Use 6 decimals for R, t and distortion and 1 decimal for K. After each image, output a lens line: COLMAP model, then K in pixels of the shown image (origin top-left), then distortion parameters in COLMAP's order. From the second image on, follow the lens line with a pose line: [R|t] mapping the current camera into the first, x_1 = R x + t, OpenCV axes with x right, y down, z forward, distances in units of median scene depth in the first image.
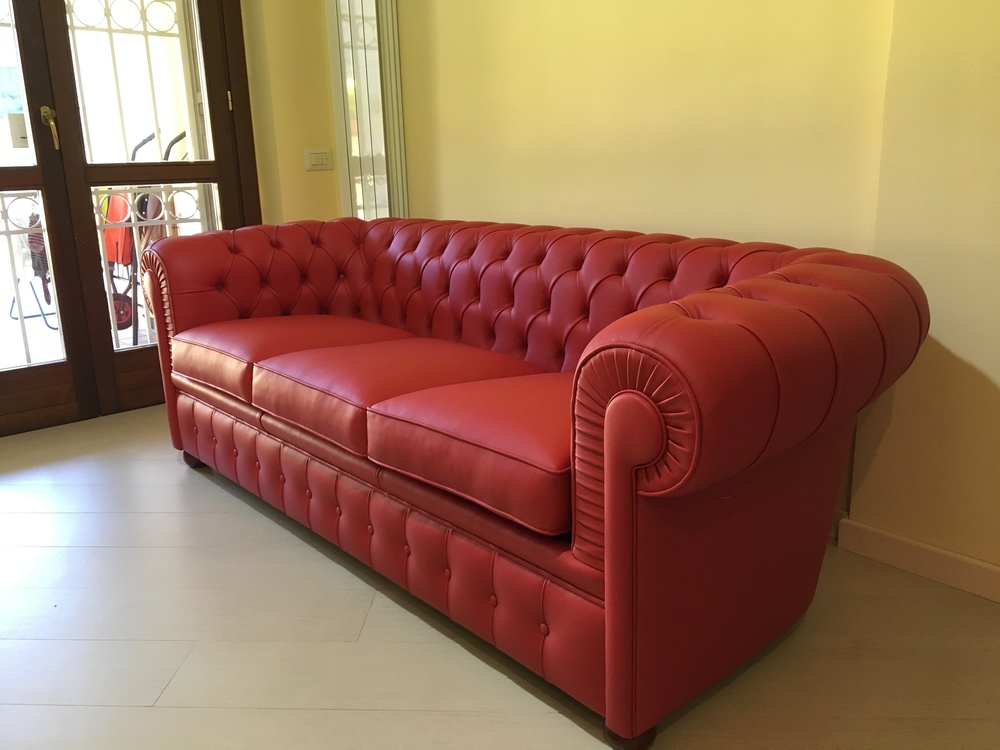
lens RADIAL K [[847.3, 0, 500.0], [0, 847.3, 375.0], [0, 0, 1]] dist [0.083684, -0.126712]
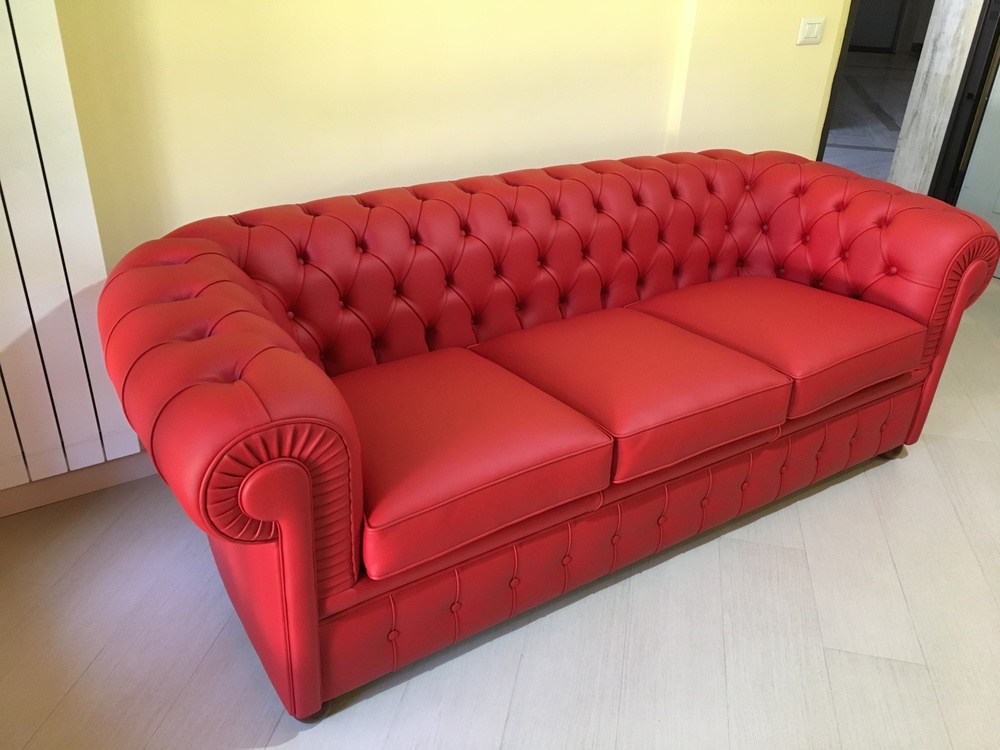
lens RADIAL K [[847.3, 0, 500.0], [0, 847.3, 375.0], [0, 0, 1]] dist [0.083684, -0.126712]
pose [[0.121395, -0.447983, 0.885762, -0.981474], [0.203375, 0.884656, 0.419551, -0.422175], [-0.971546, 0.129210, 0.198501, 0.941580]]
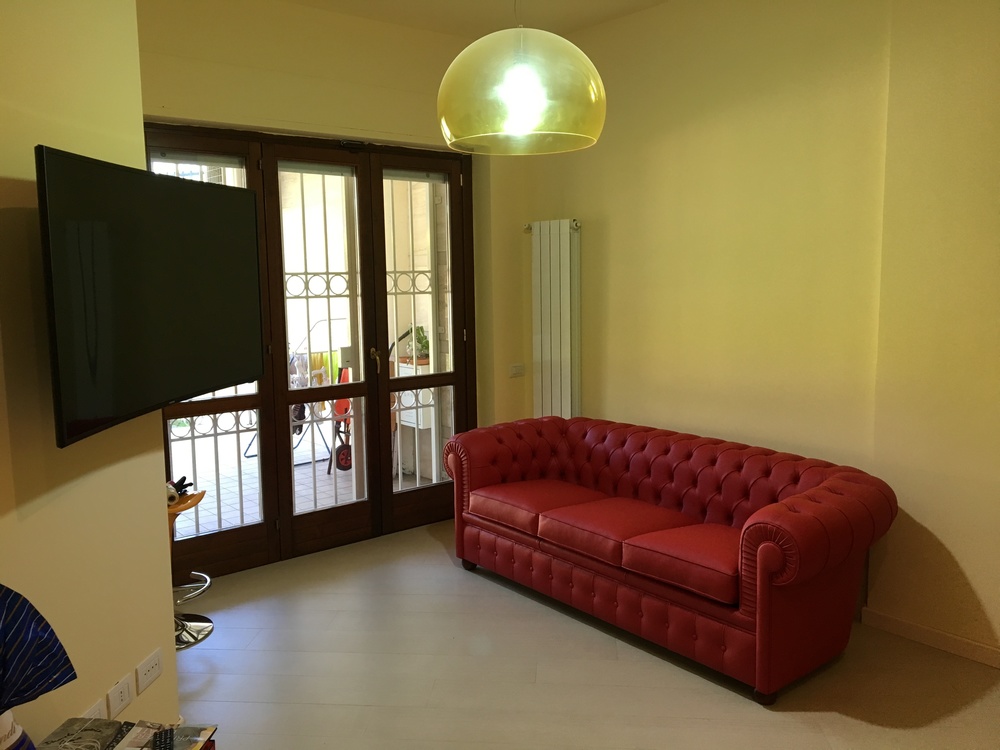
lens RADIAL K [[836.5, 0, 500.0], [0, 836.5, 375.0], [0, 0, 1]] dist [0.008179, 0.002140]
pose [[0.999217, 0.012861, -0.037420, -0.310123], [-0.017573, 0.991557, -0.128474, -0.077177], [0.035452, 0.129031, 0.991007, -0.856653]]
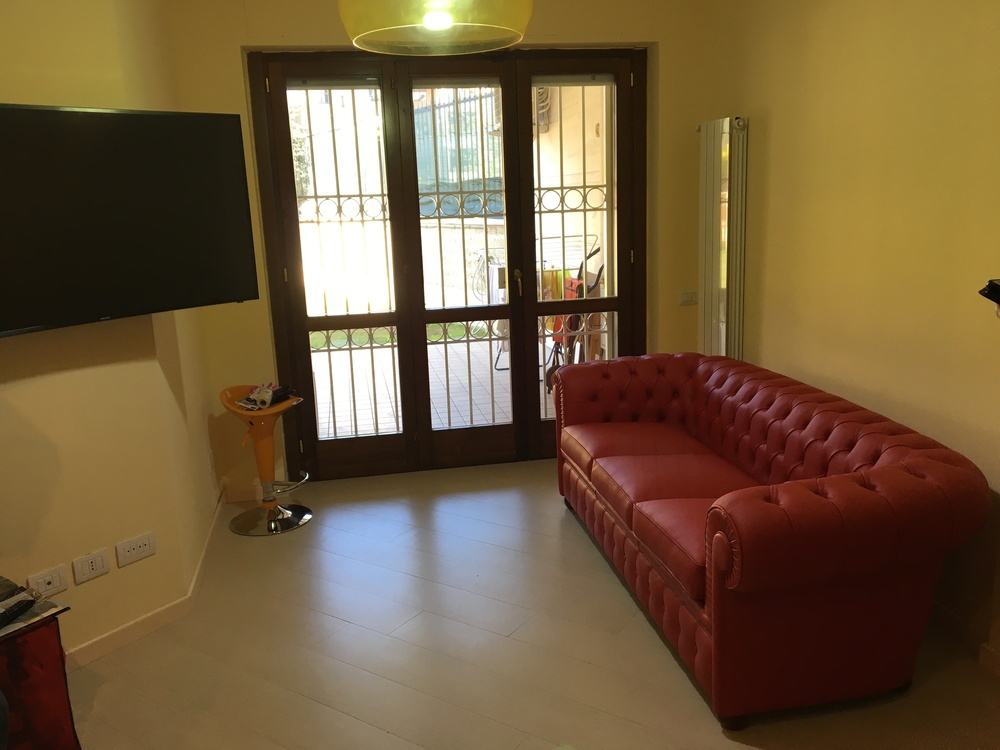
lens RADIAL K [[847.3, 0, 500.0], [0, 847.3, 375.0], [0, 0, 1]] dist [0.083684, -0.126712]
pose [[0.857805, 0.098262, -0.504495, 0.386302], [-0.109332, 0.993975, 0.007701, -0.173254], [0.502213, 0.048551, 0.863380, -0.557955]]
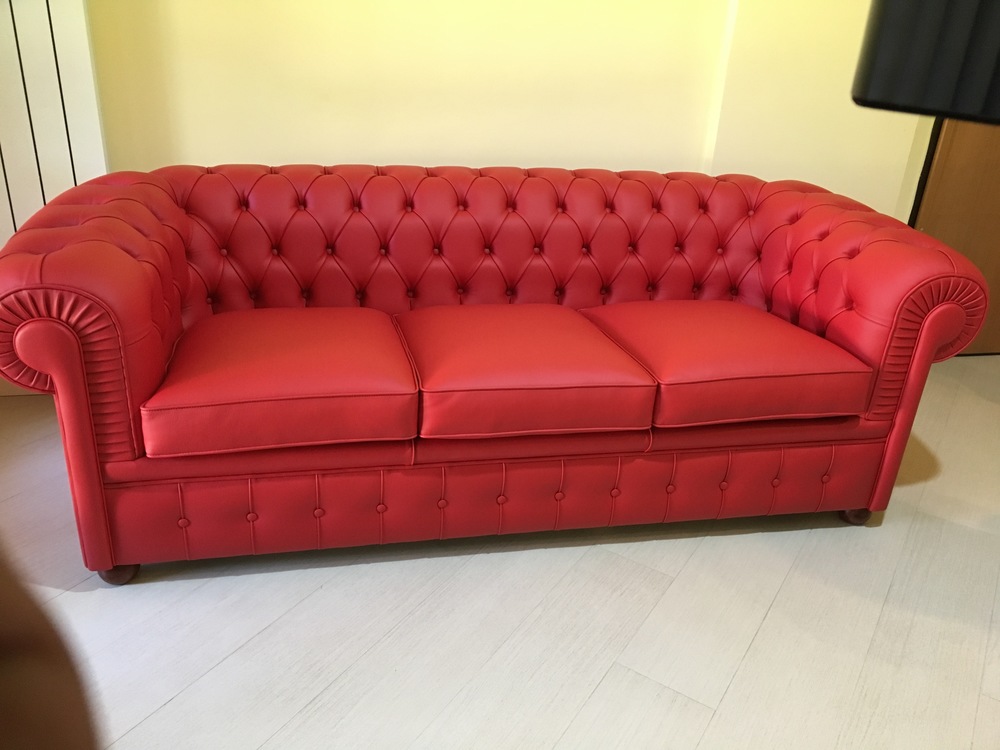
lens RADIAL K [[847.3, 0, 500.0], [0, 847.3, 375.0], [0, 0, 1]] dist [0.083684, -0.126712]
pose [[0.474085, -0.322853, 0.819151, -0.924290], [0.153812, 0.946410, 0.283991, -0.252034], [-0.866940, -0.008641, 0.498337, 0.526630]]
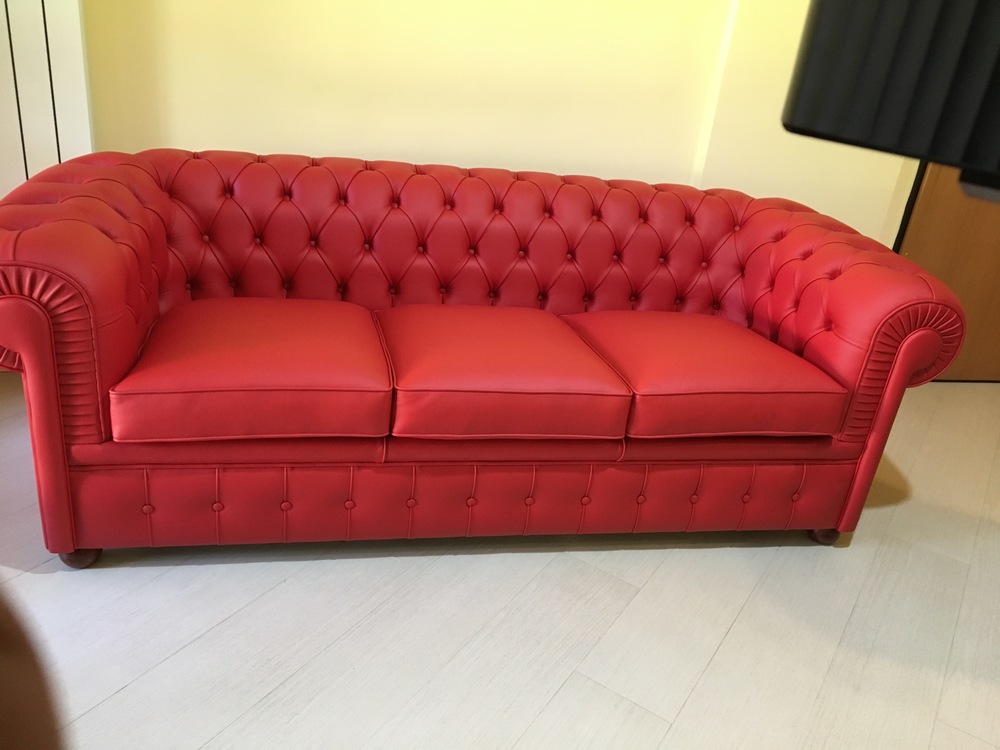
lens RADIAL K [[847.3, 0, 500.0], [0, 847.3, 375.0], [0, 0, 1]] dist [0.083684, -0.126712]
pose [[0.478000, -0.296965, 0.826636, -0.916069], [0.099312, 0.953351, 0.285060, -0.251613], [-0.872727, -0.054164, 0.485194, 0.518112]]
